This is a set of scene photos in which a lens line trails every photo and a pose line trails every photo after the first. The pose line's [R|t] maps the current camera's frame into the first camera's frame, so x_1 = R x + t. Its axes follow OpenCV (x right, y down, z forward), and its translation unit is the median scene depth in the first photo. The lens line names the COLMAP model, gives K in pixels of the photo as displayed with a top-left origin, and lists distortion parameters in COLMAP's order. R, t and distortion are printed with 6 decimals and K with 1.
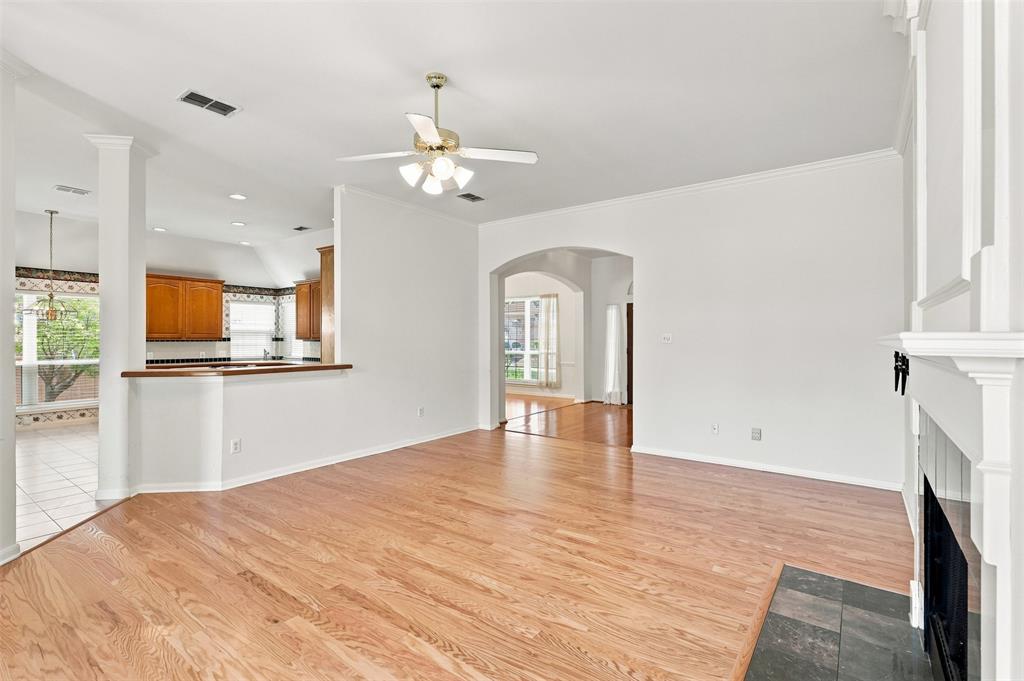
lens RADIAL K [[481.3, 0, 509.1], [0, 481.3, 337.8], [0, 0, 1]] dist [-0.001552, 0.000531]
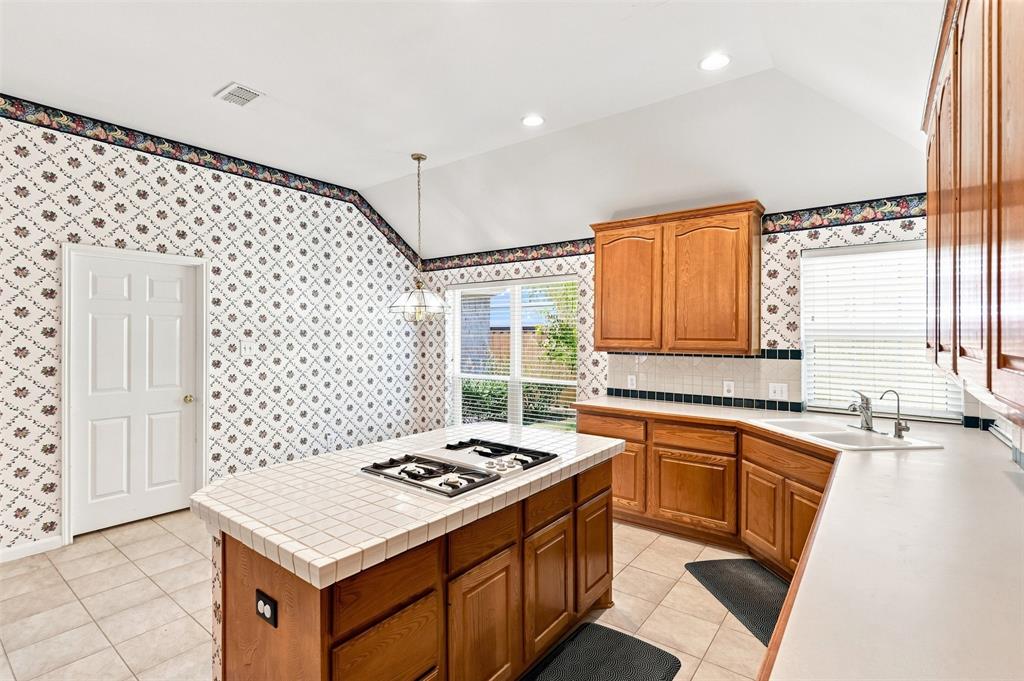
lens RADIAL K [[481.3, 0, 507.1], [0, 481.3, 336.7], [0, 0, 1]] dist [-0.001552, 0.000531]
pose [[-0.019354, 0.005646, -0.999797, -0.199480], [-0.000466, 0.999984, 0.005656, -0.012689], [0.999813, 0.000576, -0.019351, 0.782673]]
